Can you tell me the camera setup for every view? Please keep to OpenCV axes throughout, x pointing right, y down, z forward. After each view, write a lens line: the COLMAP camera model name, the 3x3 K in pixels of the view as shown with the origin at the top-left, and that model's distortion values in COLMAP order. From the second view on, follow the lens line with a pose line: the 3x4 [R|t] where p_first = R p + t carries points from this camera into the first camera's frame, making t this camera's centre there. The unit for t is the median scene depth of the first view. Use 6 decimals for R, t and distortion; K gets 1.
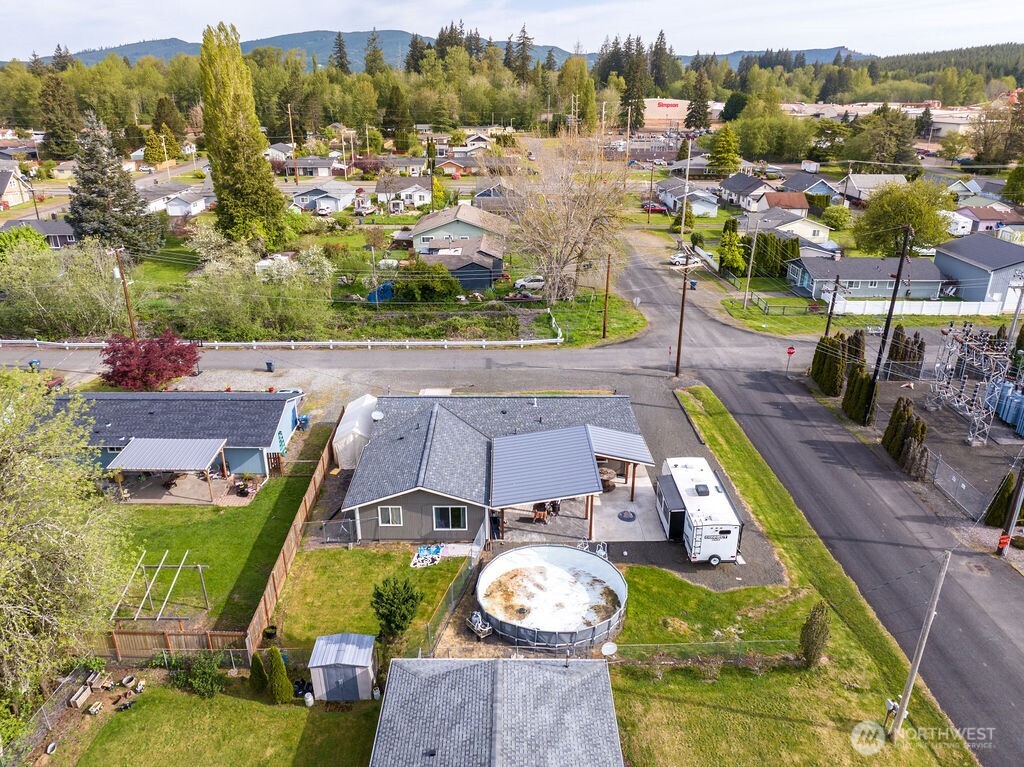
lens RADIAL K [[733.4, 0, 514.7], [0, 733.4, 372.1], [0, 0, 1]] dist [-0.030647, -0.006753]
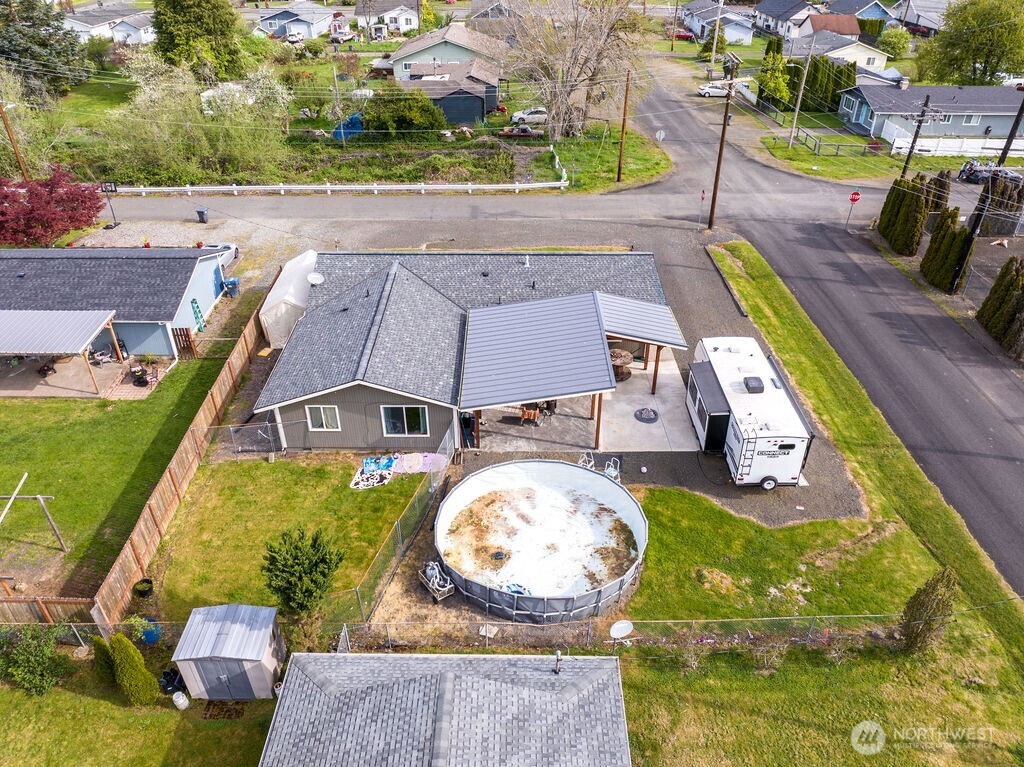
lens RADIAL K [[733.4, 0, 514.7], [0, 733.4, 372.1], [0, 0, 1]] dist [-0.030647, -0.006753]
pose [[0.999943, 0.003800, -0.009950, 0.026000], [-0.001837, 0.981722, 0.190311, 0.011357], [0.010492, -0.190282, 0.981673, 0.271489]]
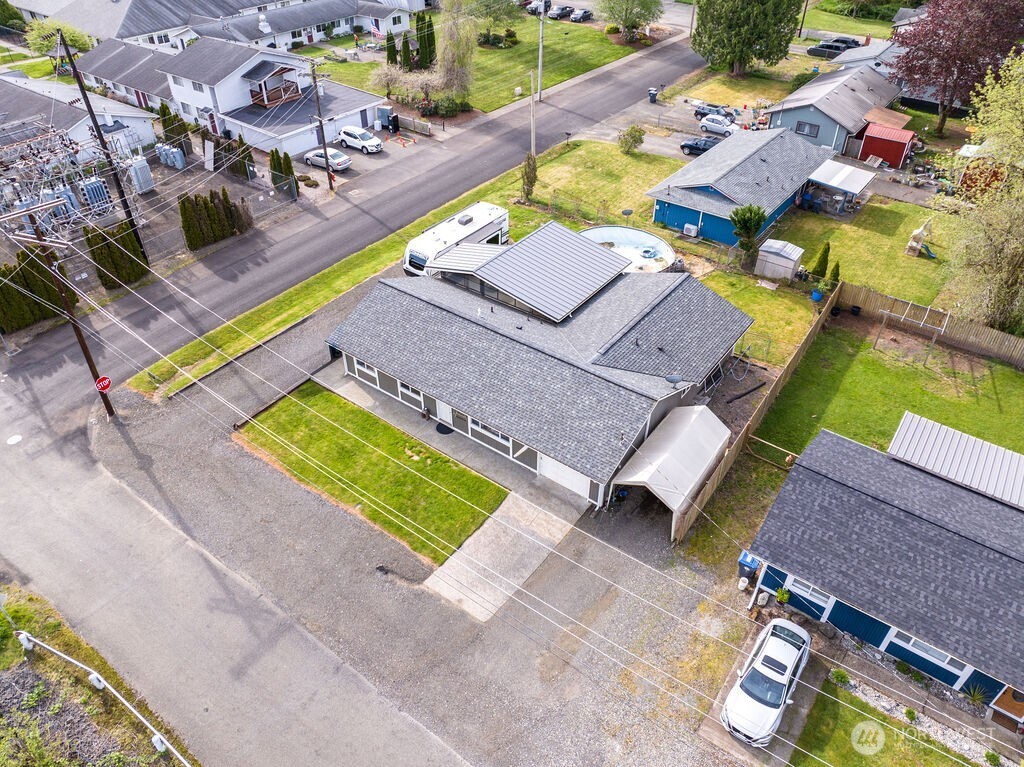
lens RADIAL K [[721.0, 0, 514.6], [0, 721.0, 379.3], [0, 0, 1]] dist [-0.032740, -0.006422]
pose [[-0.792824, -0.383251, 0.473867, -0.432683], [0.219658, 0.545581, 0.808759, -0.587402], [-0.568490, 0.745292, -0.348365, 1.449666]]
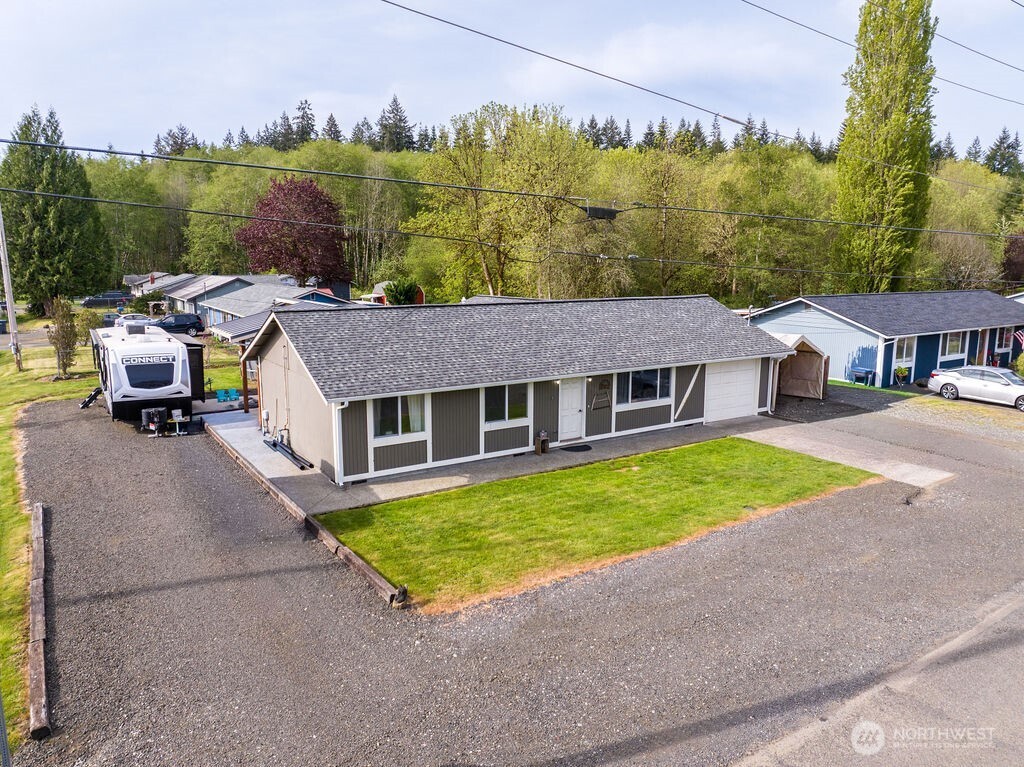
lens RADIAL K [[721.0, 0, 514.6], [0, 721.0, 379.3], [0, 0, 1]] dist [-0.032740, -0.006422]
pose [[-0.846854, 0.077683, -0.526122, 0.288525], [-0.202025, 0.868129, 0.453364, -0.159623], [0.491960, 0.490223, -0.719484, 1.556776]]
